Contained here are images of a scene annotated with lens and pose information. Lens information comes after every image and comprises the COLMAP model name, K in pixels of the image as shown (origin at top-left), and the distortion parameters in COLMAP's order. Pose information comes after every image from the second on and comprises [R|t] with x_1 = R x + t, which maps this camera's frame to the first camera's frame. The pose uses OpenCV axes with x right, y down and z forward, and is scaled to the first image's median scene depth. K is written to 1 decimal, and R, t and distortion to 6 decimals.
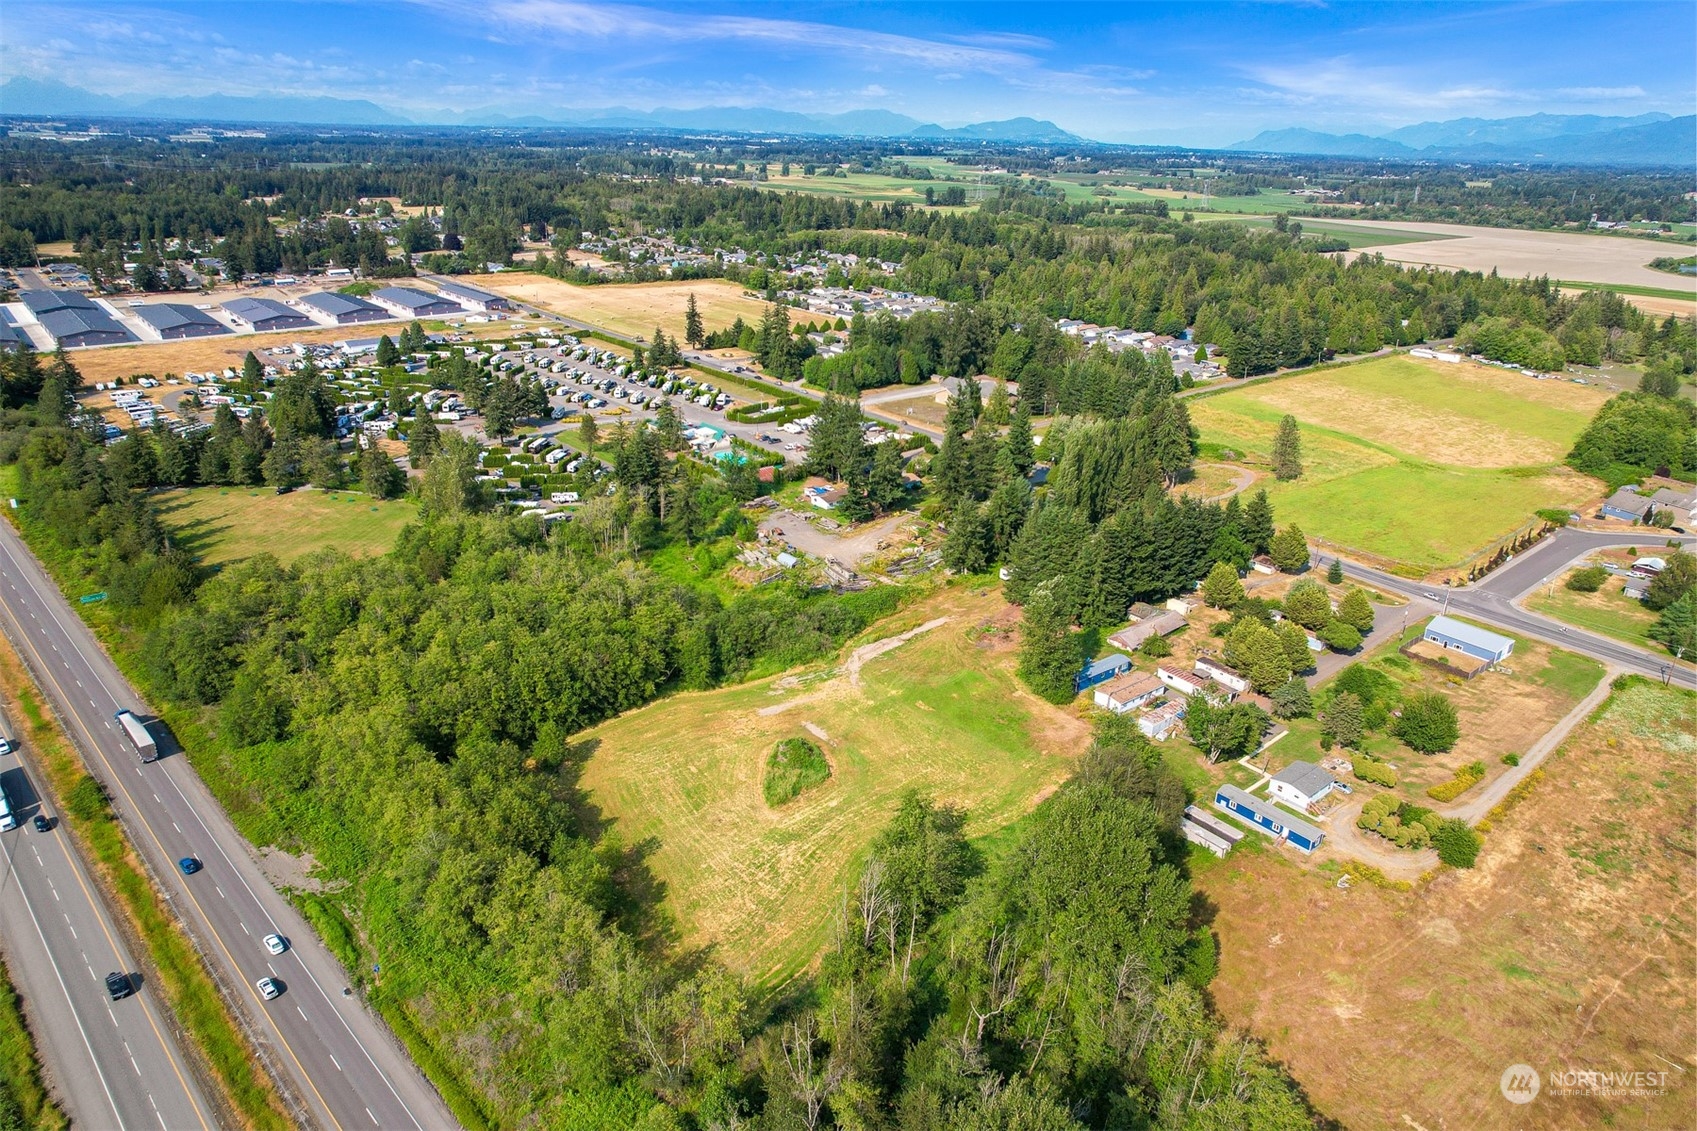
lens RADIAL K [[1087.1, 0, 857.2], [0, 1087.1, 561.3], [0, 0, 1]] dist [-0.073588, 0.065542]
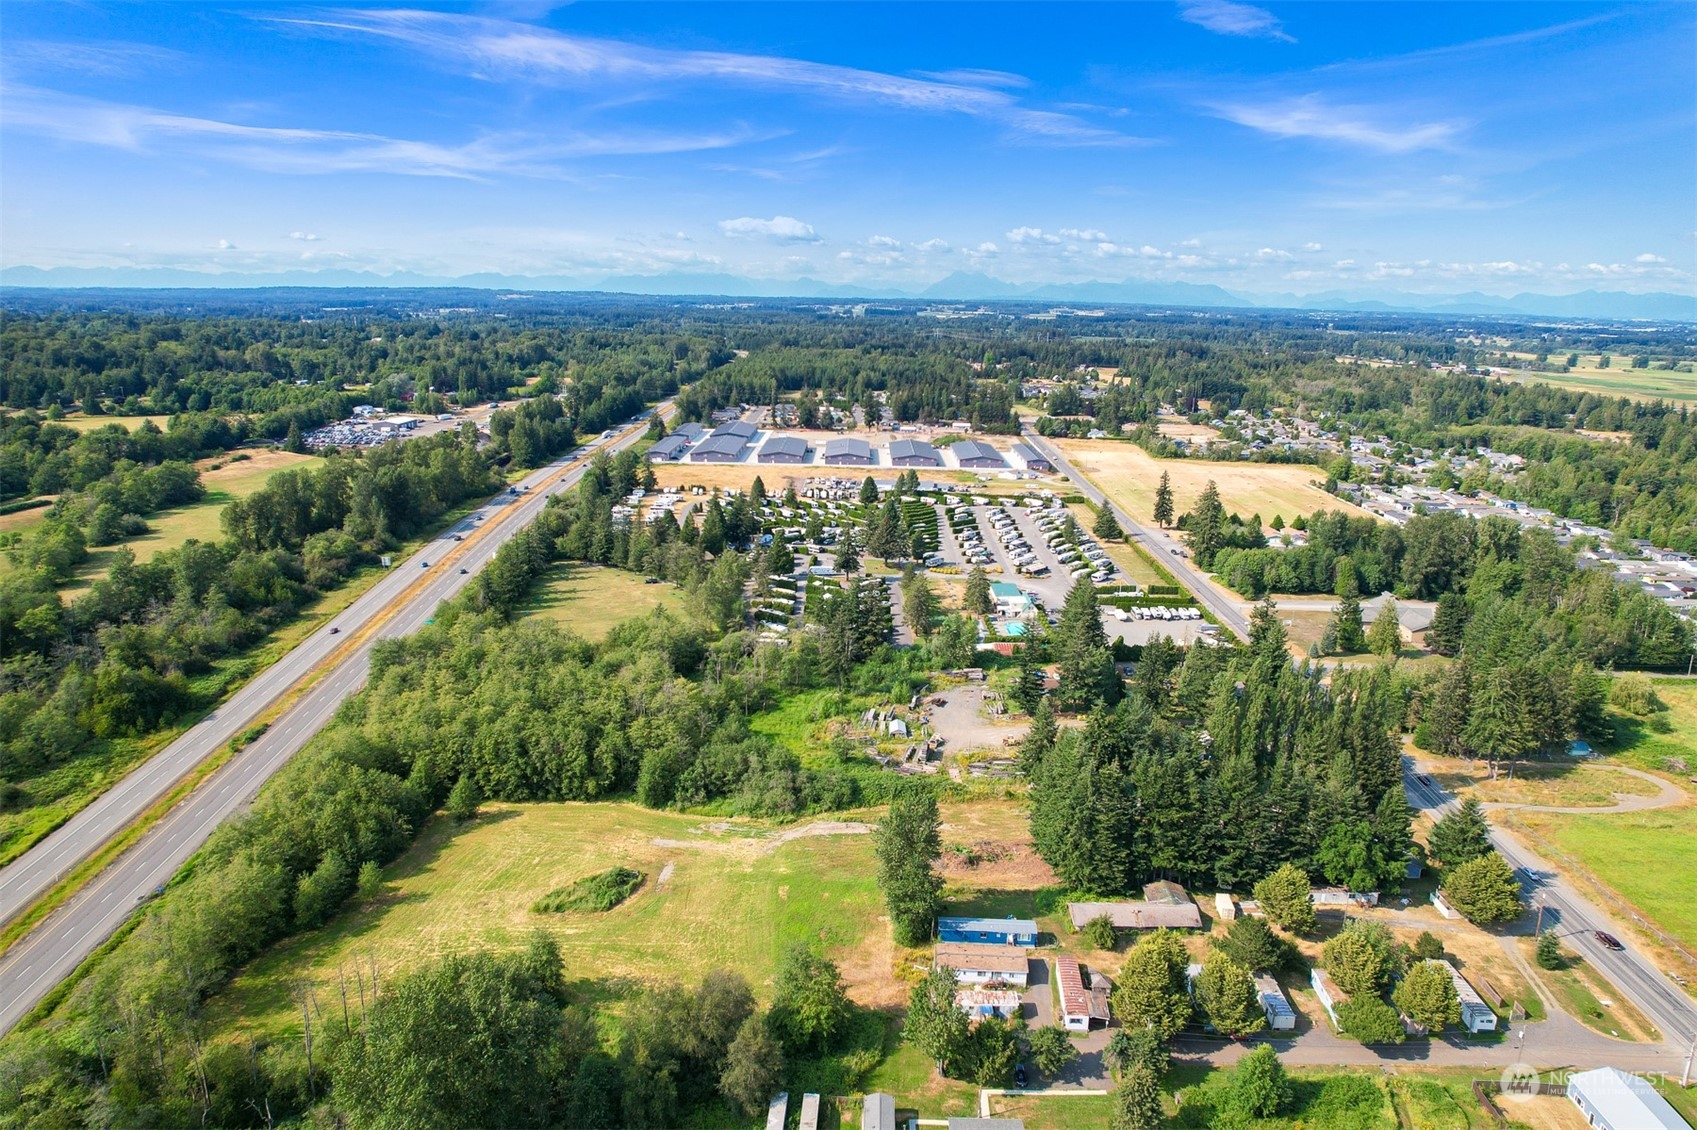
lens RADIAL K [[1095.5, 0, 857.2], [0, 1095.5, 569.2], [0, 0, 1]] dist [-0.073418, 0.062065]
pose [[0.754320, 0.150335, -0.639062, 0.571230], [-0.244907, 0.967597, -0.061457, -0.078045], [0.609116, 0.202869, 0.766696, 0.236671]]
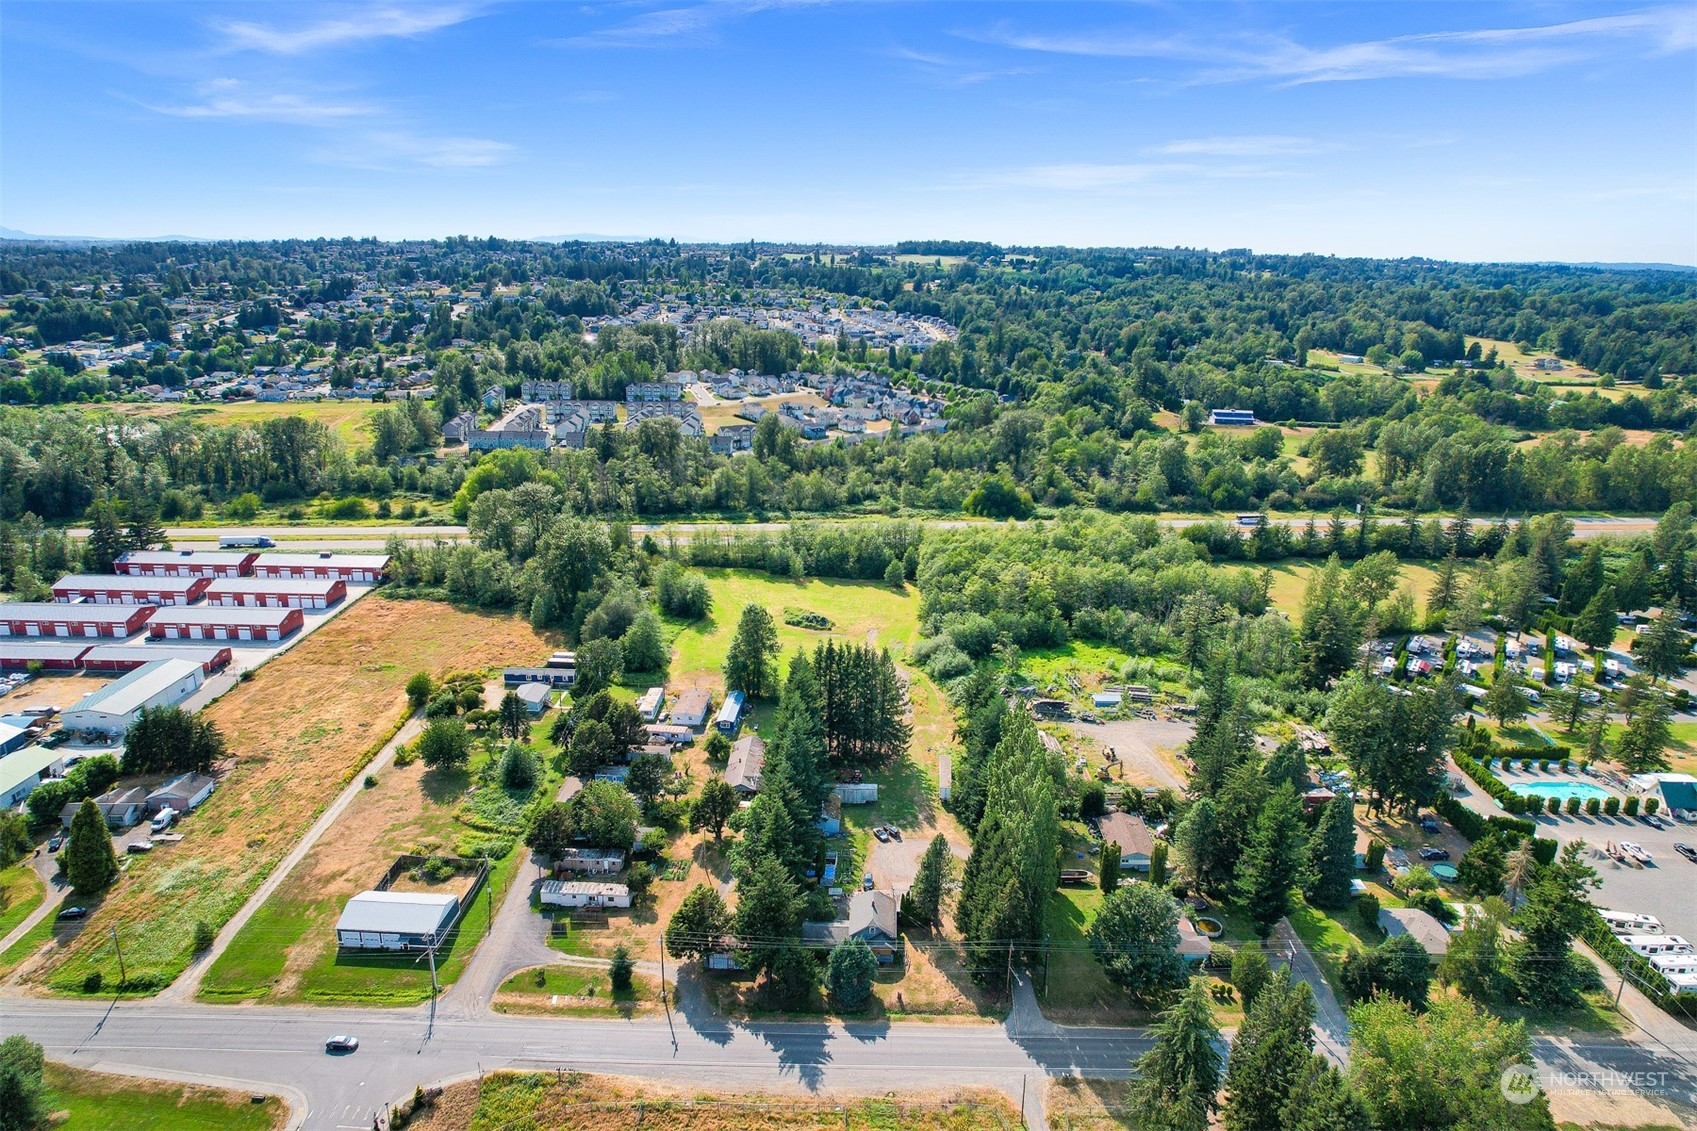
lens RADIAL K [[1087.1, 0, 857.2], [0, 1087.1, 561.3], [0, 0, 1]] dist [-0.073588, 0.065542]
pose [[-0.661686, 0.182047, -0.727345, 0.832307], [-0.306840, 0.819377, 0.484222, -0.545225], [0.684121, 0.543581, -0.486311, 1.401363]]
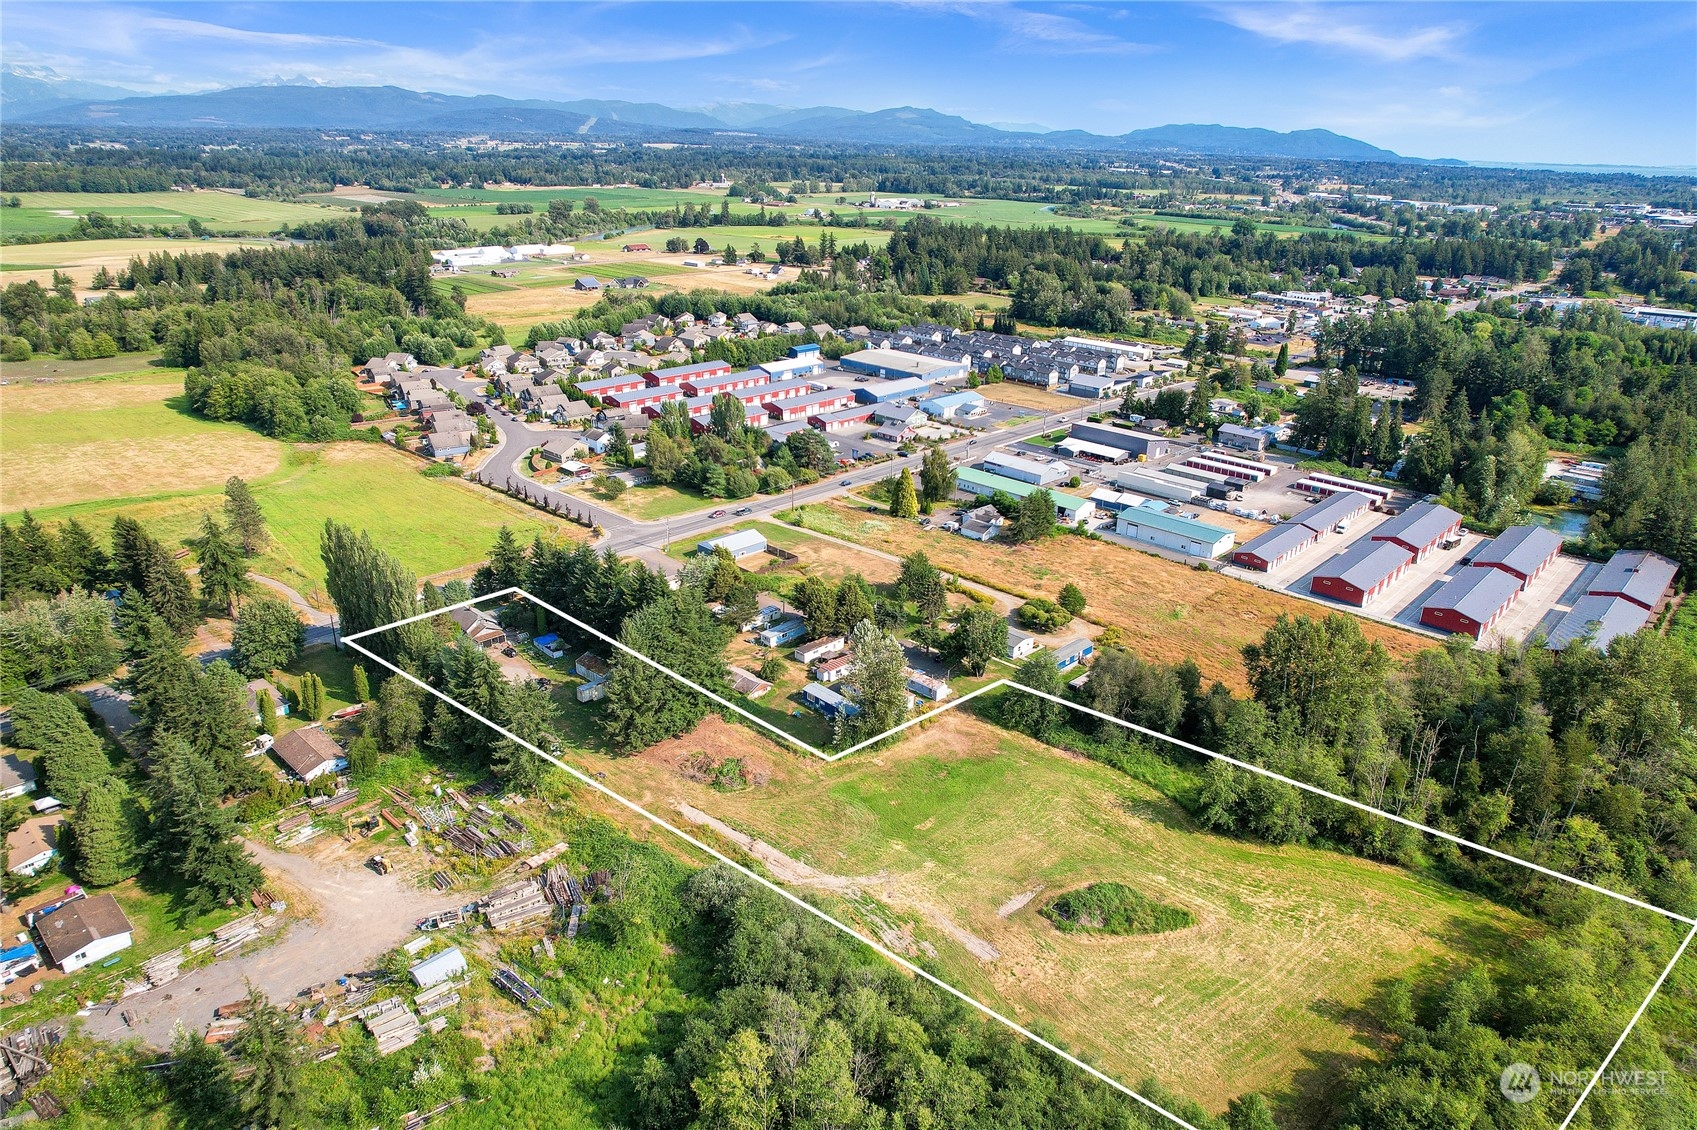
lens RADIAL K [[1095.5, 0, 857.2], [0, 1095.5, 569.2], [0, 0, 1]] dist [-0.073418, 0.062065]
pose [[-0.106935, -0.393727, 0.912986, -0.540794], [0.344917, 0.846538, 0.405470, -0.340847], [-0.932522, 0.358264, 0.045278, 0.815762]]
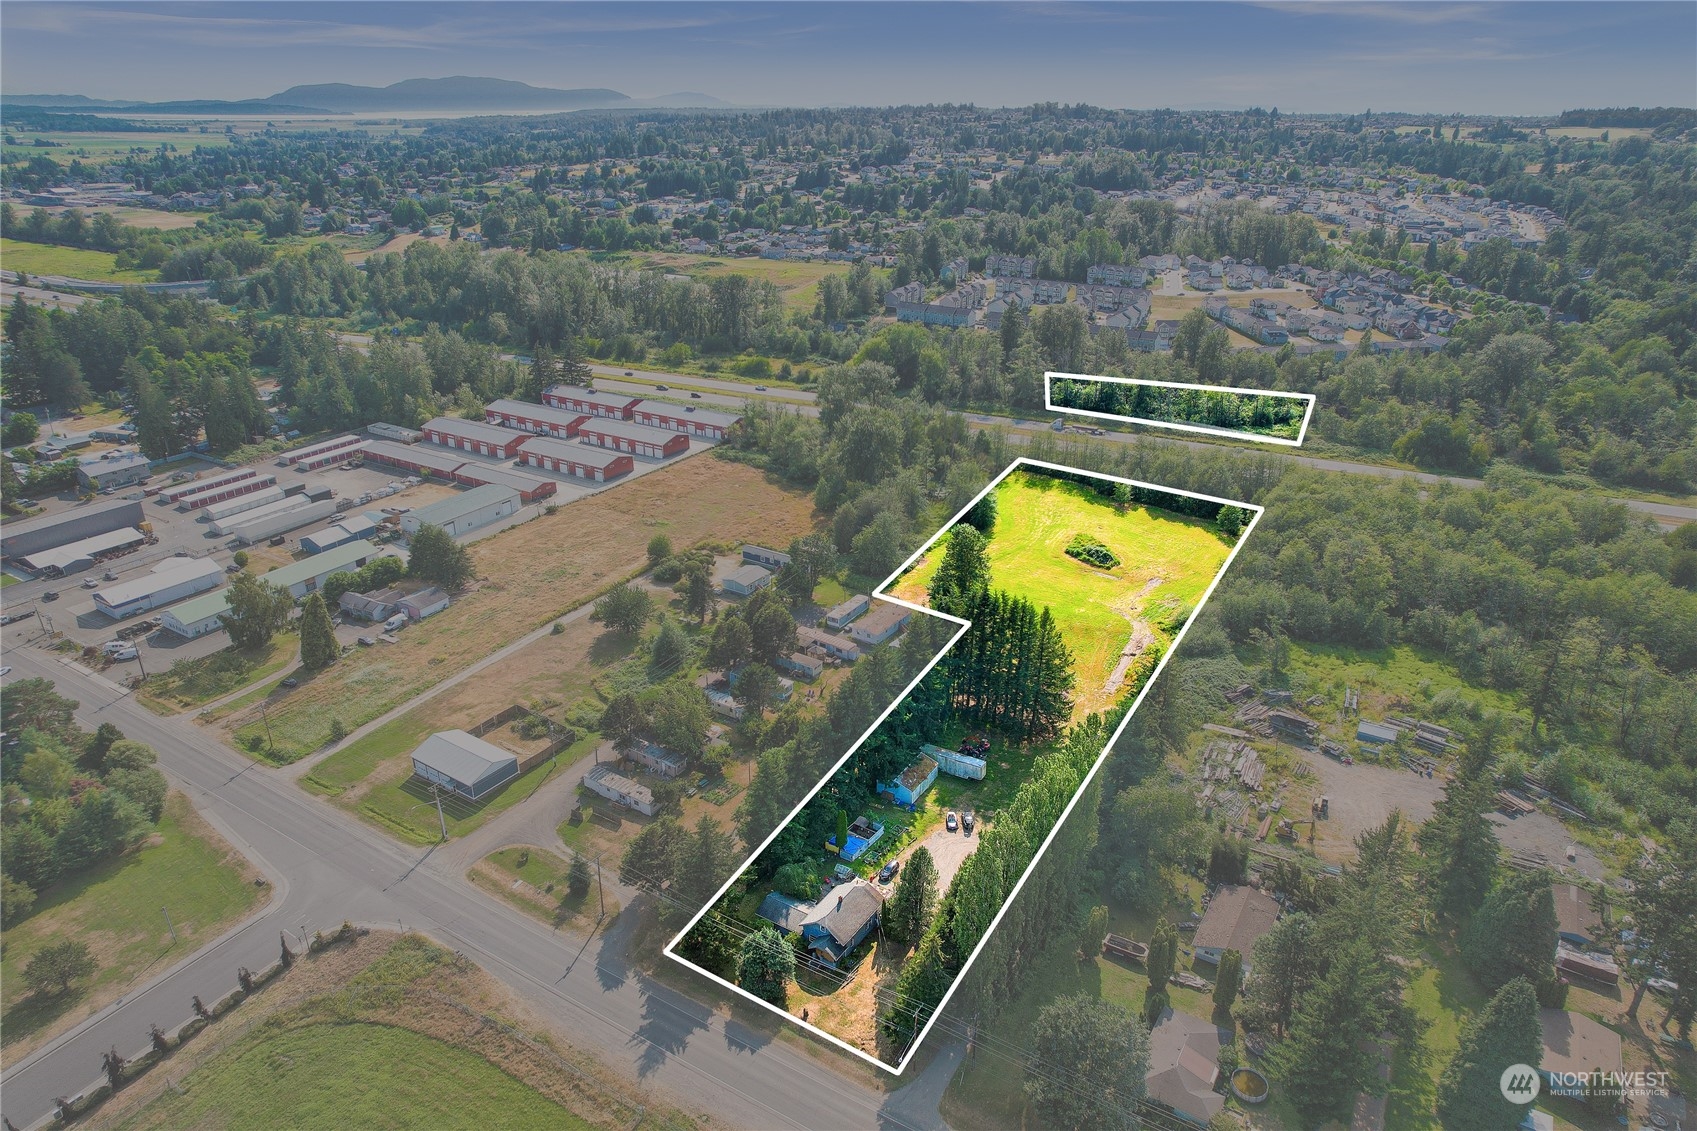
lens RADIAL K [[1087.1, 0, 857.2], [0, 1087.1, 561.3], [0, 0, 1]] dist [-0.073588, 0.065542]
pose [[-0.951798, 0.095130, -0.291602, 0.511815], [-0.138171, 0.715790, 0.684510, -0.575462], [0.273843, 0.691806, -0.668143, 1.462184]]
